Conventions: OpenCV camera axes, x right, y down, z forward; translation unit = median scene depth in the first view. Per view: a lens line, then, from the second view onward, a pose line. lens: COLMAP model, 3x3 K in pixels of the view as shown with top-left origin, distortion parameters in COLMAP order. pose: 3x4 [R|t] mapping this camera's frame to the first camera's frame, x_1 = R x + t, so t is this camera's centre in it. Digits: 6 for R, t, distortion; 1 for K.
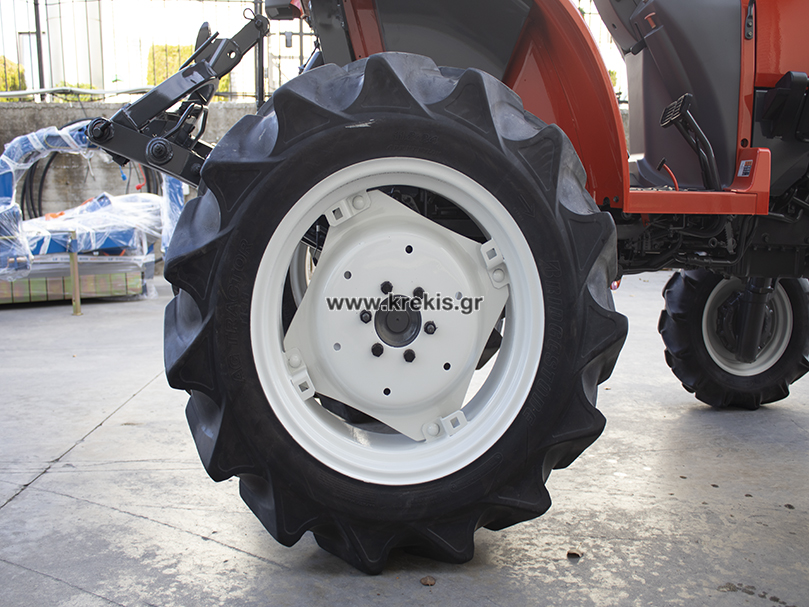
lens RADIAL K [[797.9, 0, 404.5], [0, 797.9, 303.5], [0, 0, 1]] dist [-0.084463, 0.003441]
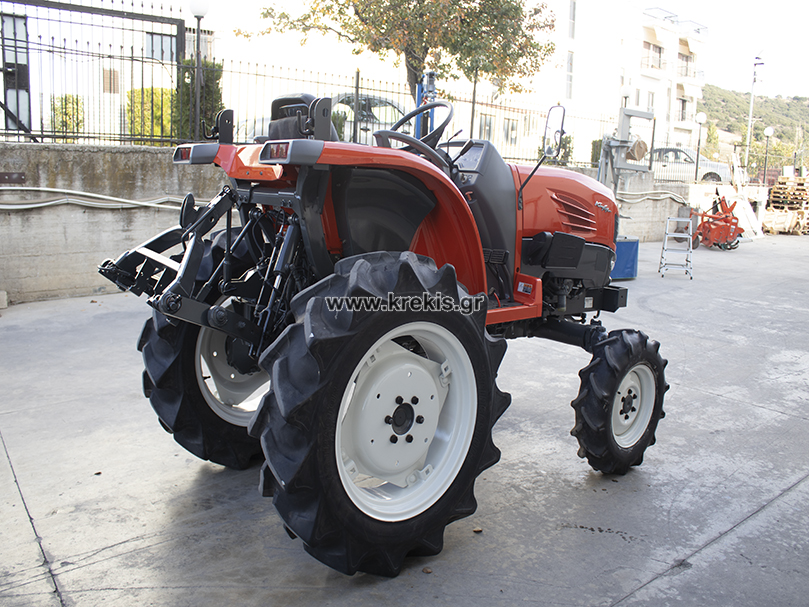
lens RADIAL K [[711.3, 0, 418.4], [0, 711.3, 302.3], [0, 0, 1]] dist [-0.135900, 0.103401]
pose [[0.813635, -0.080284, 0.575806, -0.775198], [0.056263, 0.996644, 0.059460, -0.290605], [-0.578647, -0.015982, 0.815422, -0.165116]]
